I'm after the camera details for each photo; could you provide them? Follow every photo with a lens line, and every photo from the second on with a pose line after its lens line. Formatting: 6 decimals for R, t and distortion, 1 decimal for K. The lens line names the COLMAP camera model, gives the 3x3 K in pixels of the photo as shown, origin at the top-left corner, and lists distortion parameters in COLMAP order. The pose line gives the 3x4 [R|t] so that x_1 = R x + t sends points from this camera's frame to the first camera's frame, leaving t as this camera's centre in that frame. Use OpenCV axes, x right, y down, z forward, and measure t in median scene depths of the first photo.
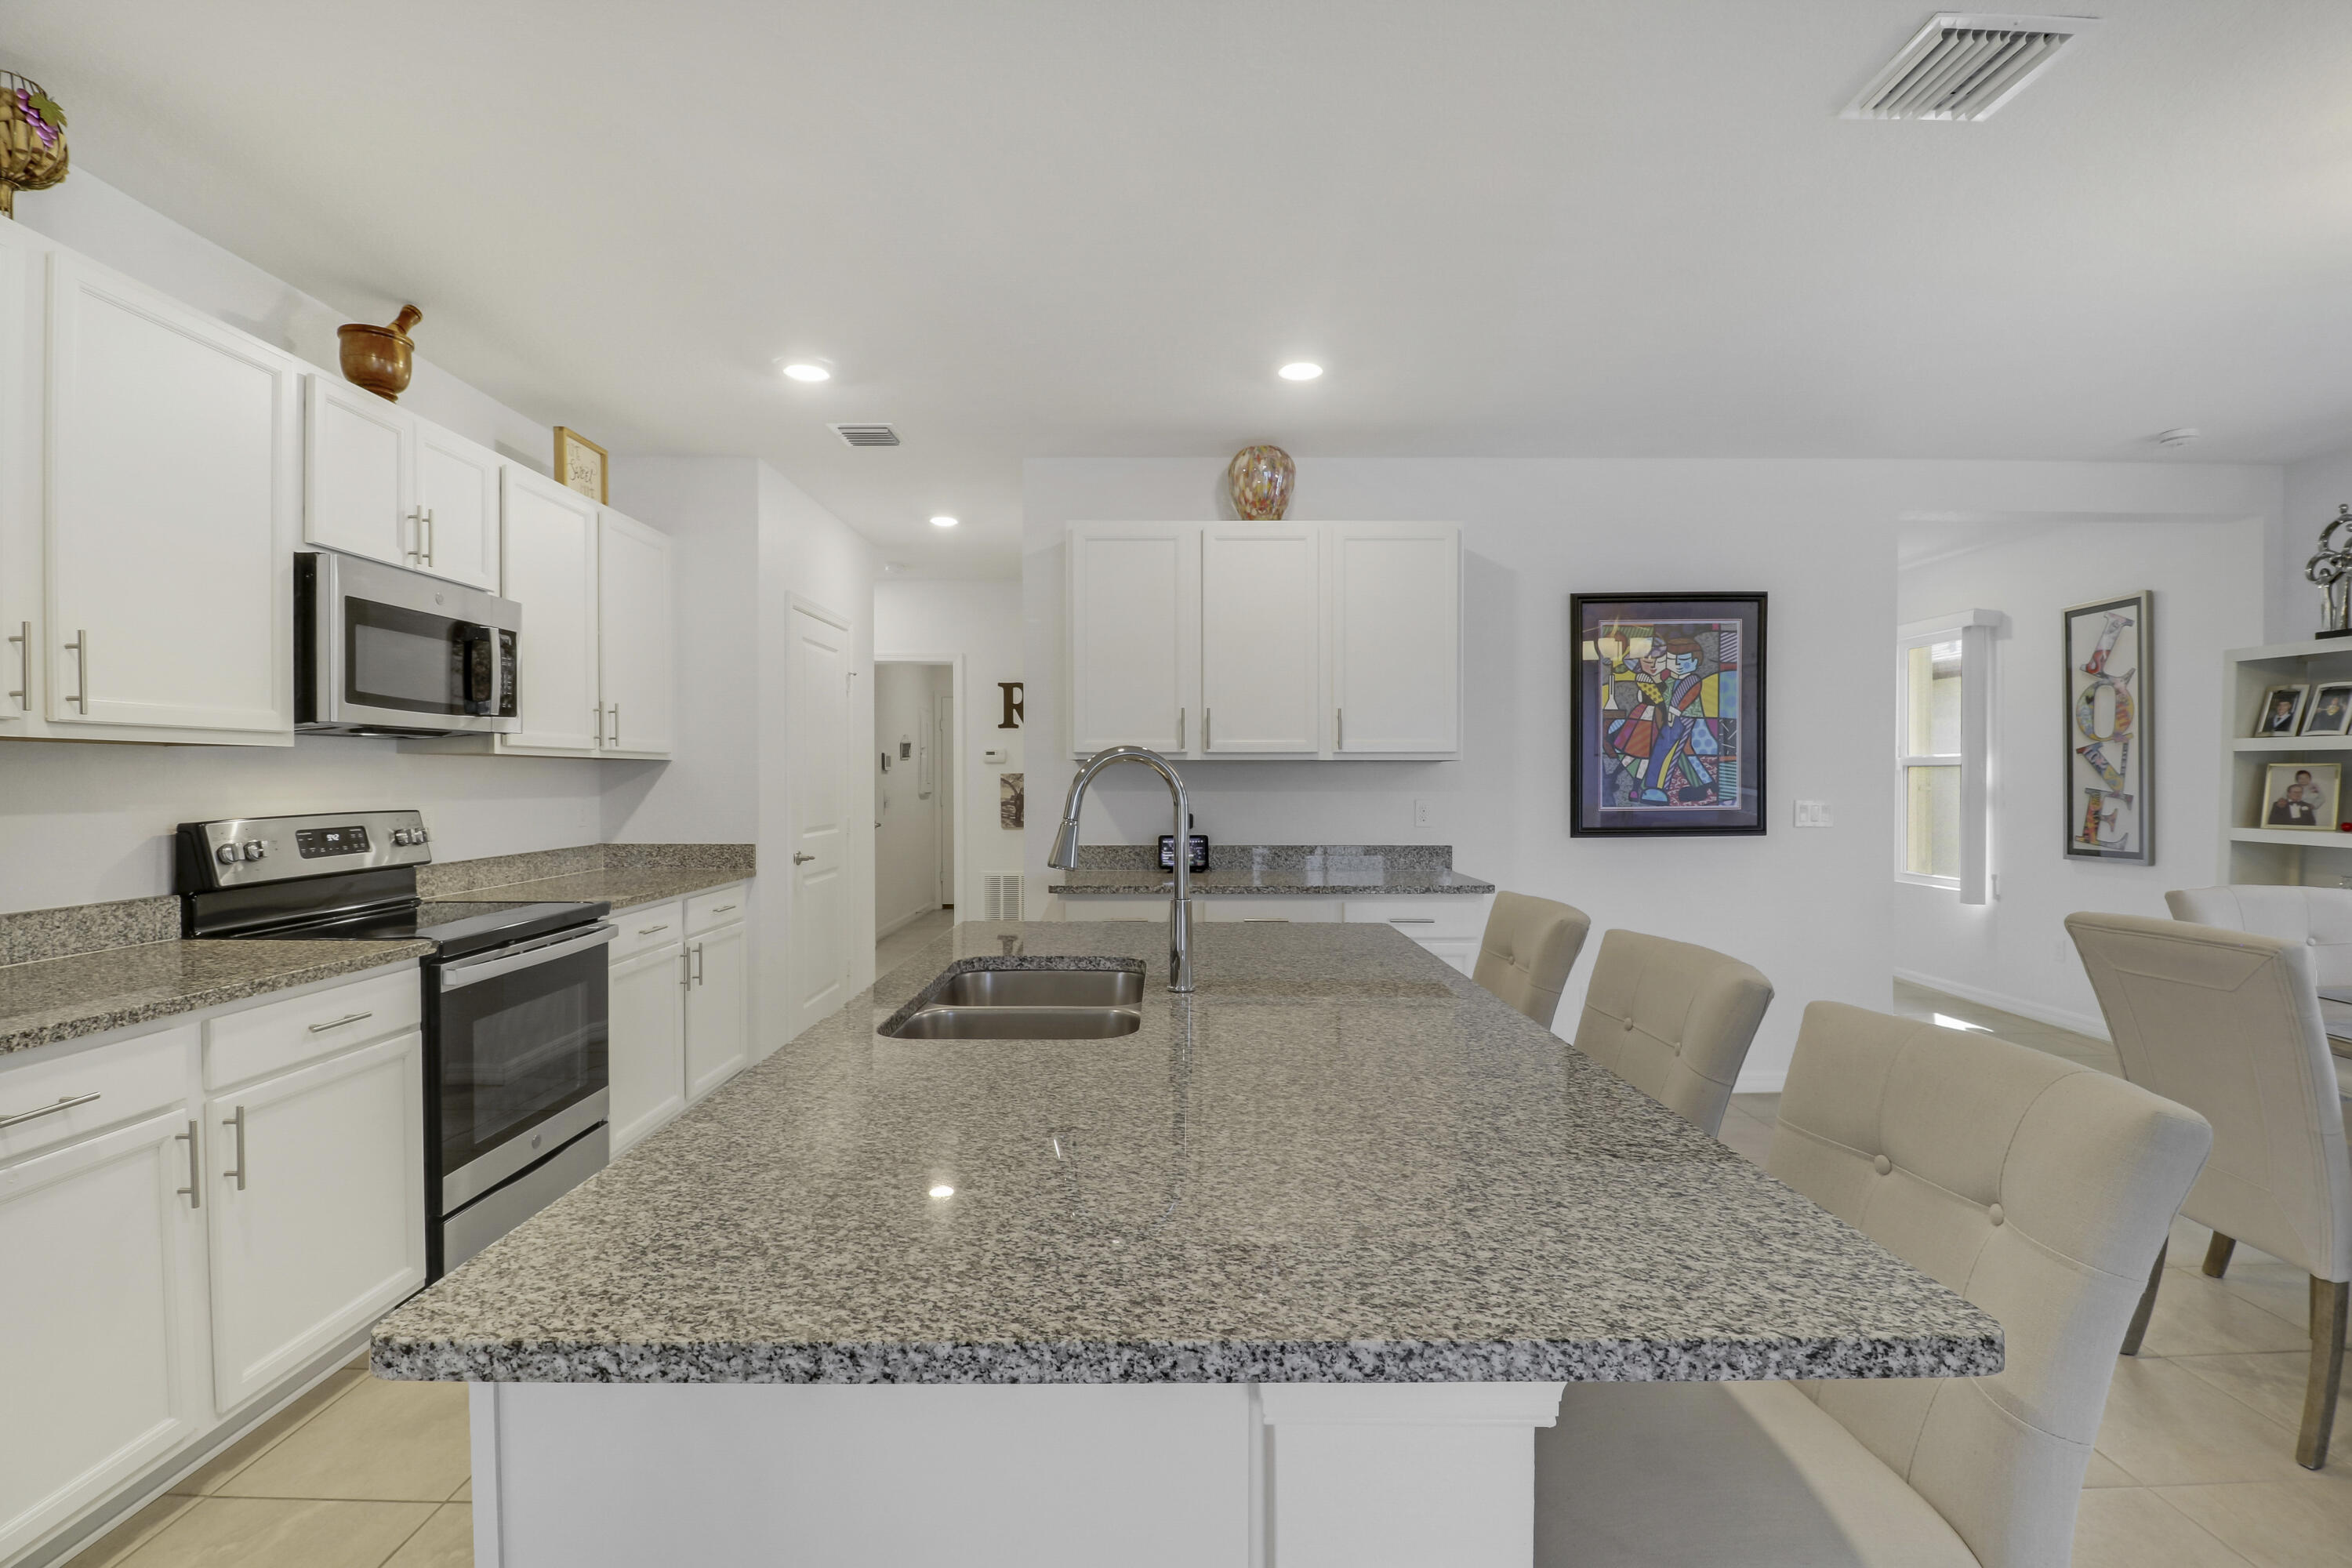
lens RADIAL K [[1098.3, 0, 1173.4], [0, 1098.3, 783.2], [0, 0, 1]] dist [0.004126, -0.015027]
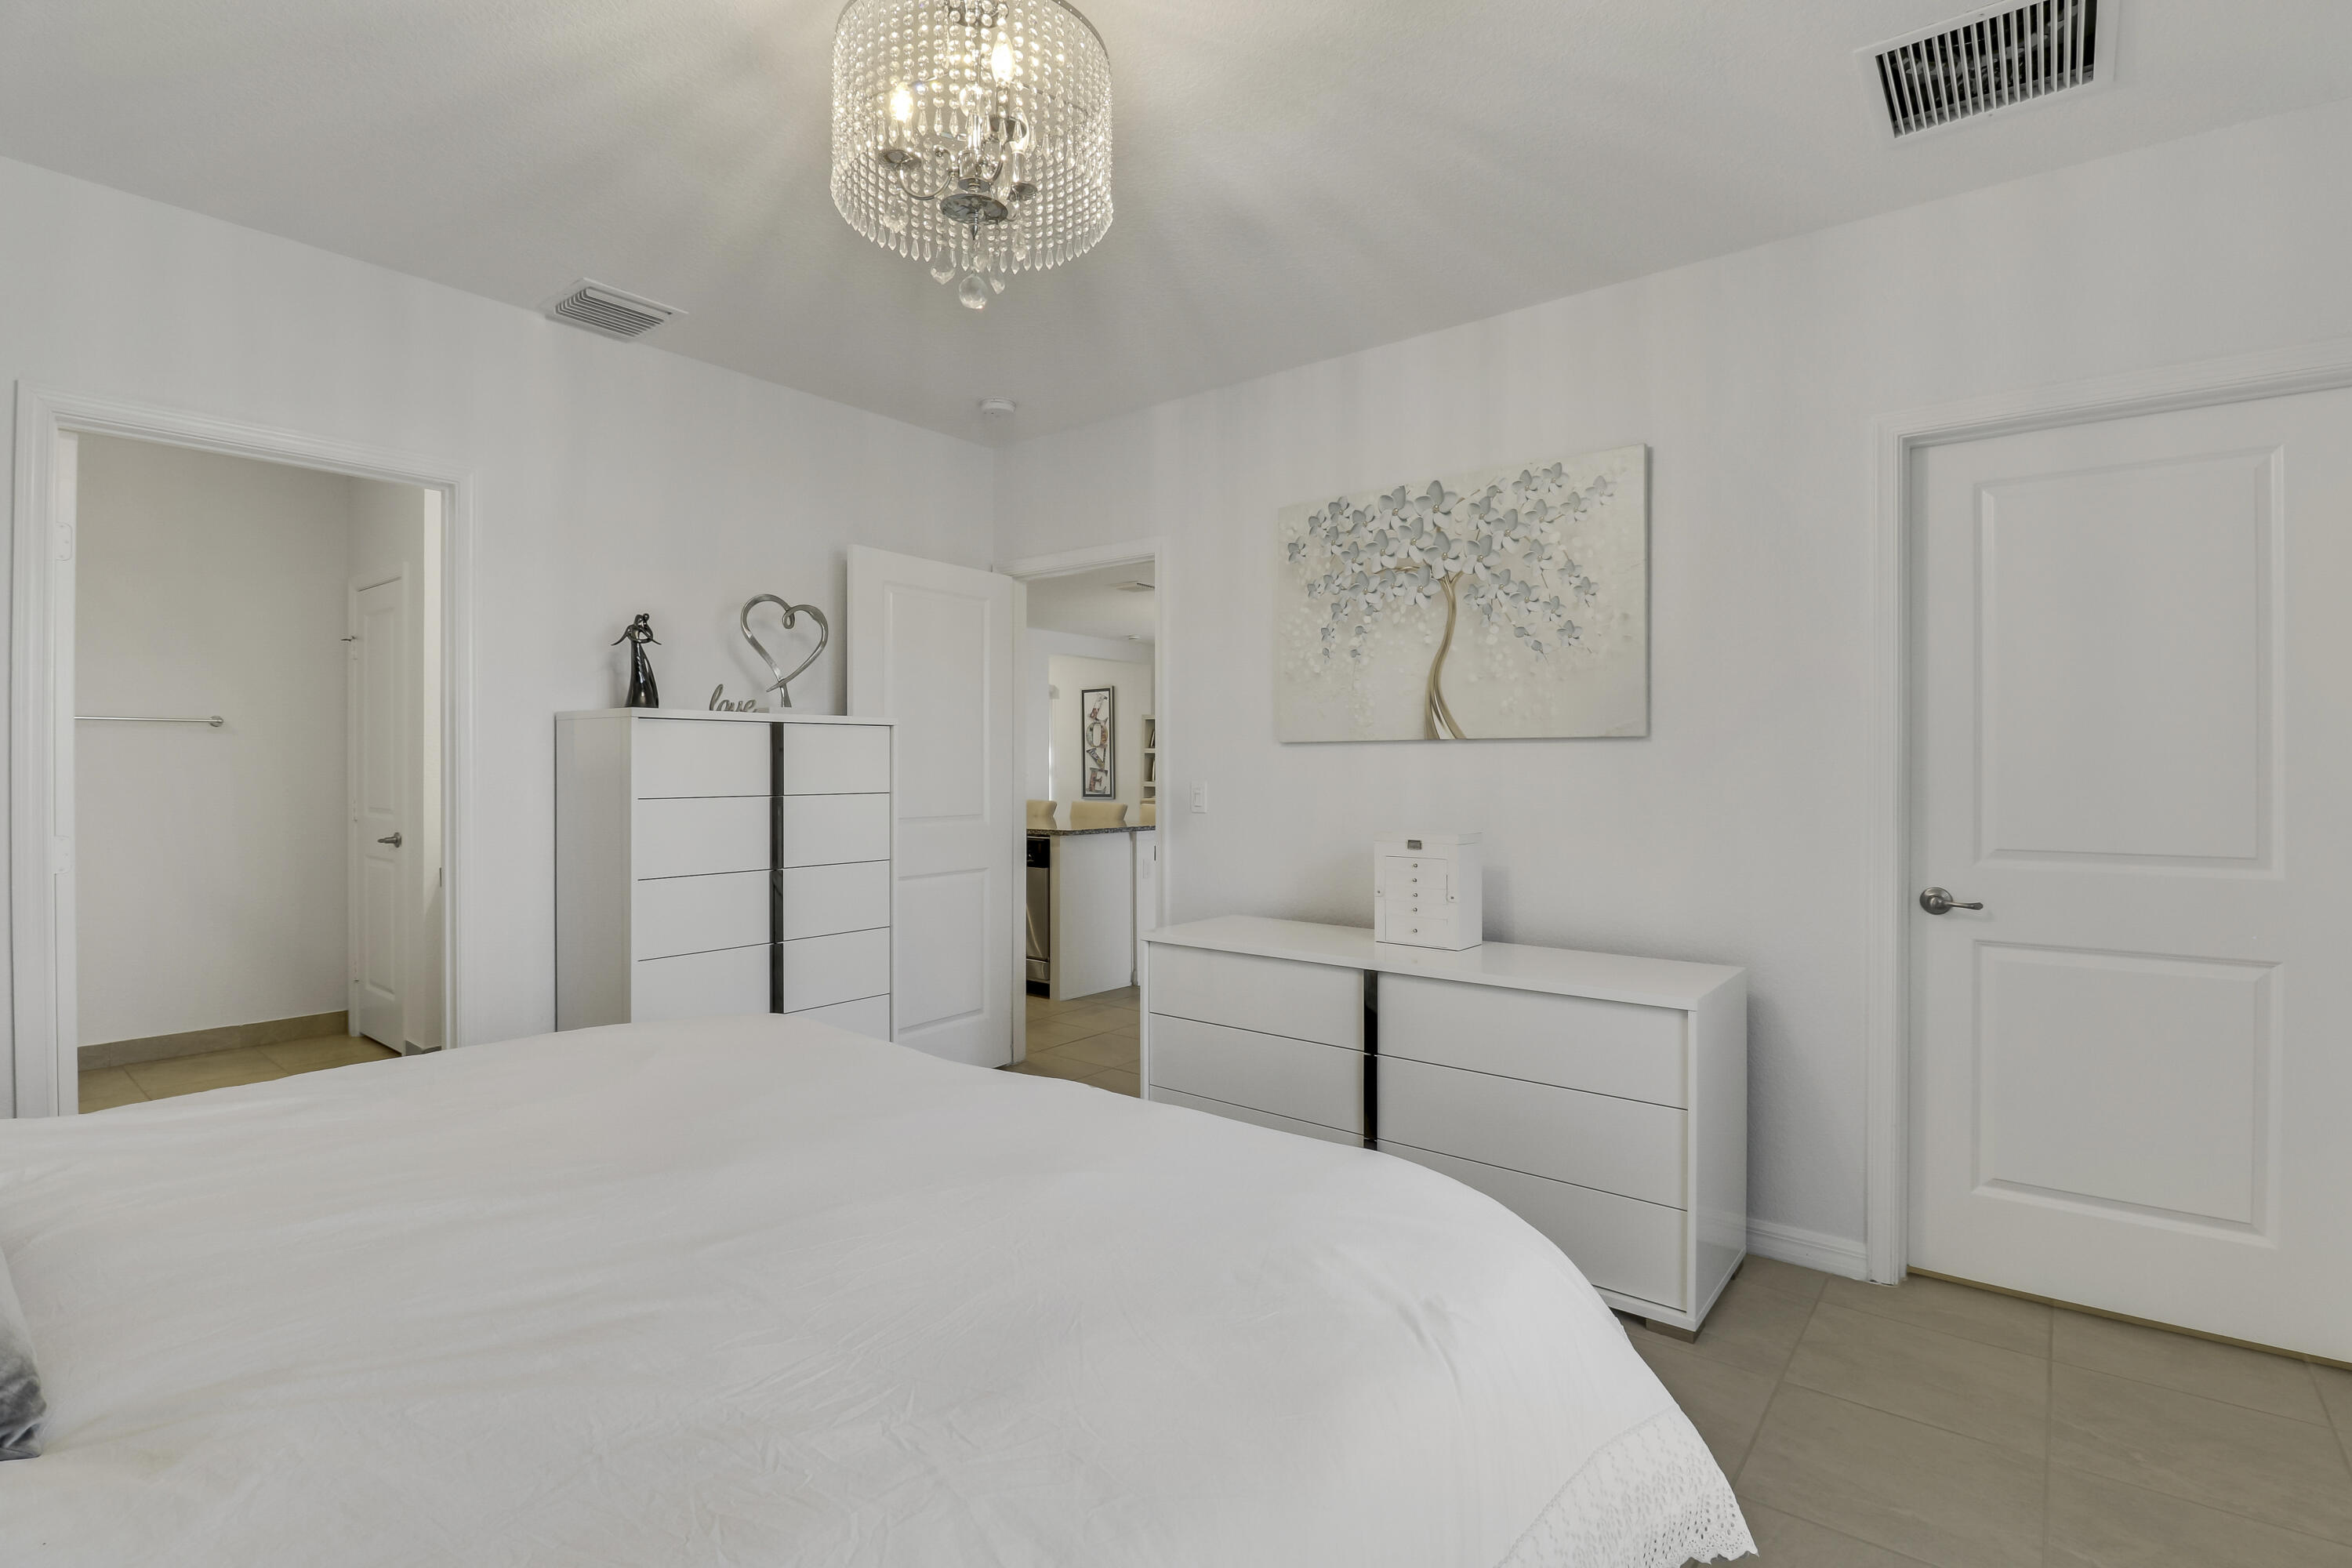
lens RADIAL K [[1098.3, 0, 1177.6], [0, 1098.3, 781.6], [0, 0, 1]] dist [0.004126, -0.015027]
pose [[0.633146, -0.010967, 0.773955, -1.031868], [0.002422, 0.999923, 0.012188, 0.007642], [-0.774029, -0.005842, 0.633124, -0.746592]]
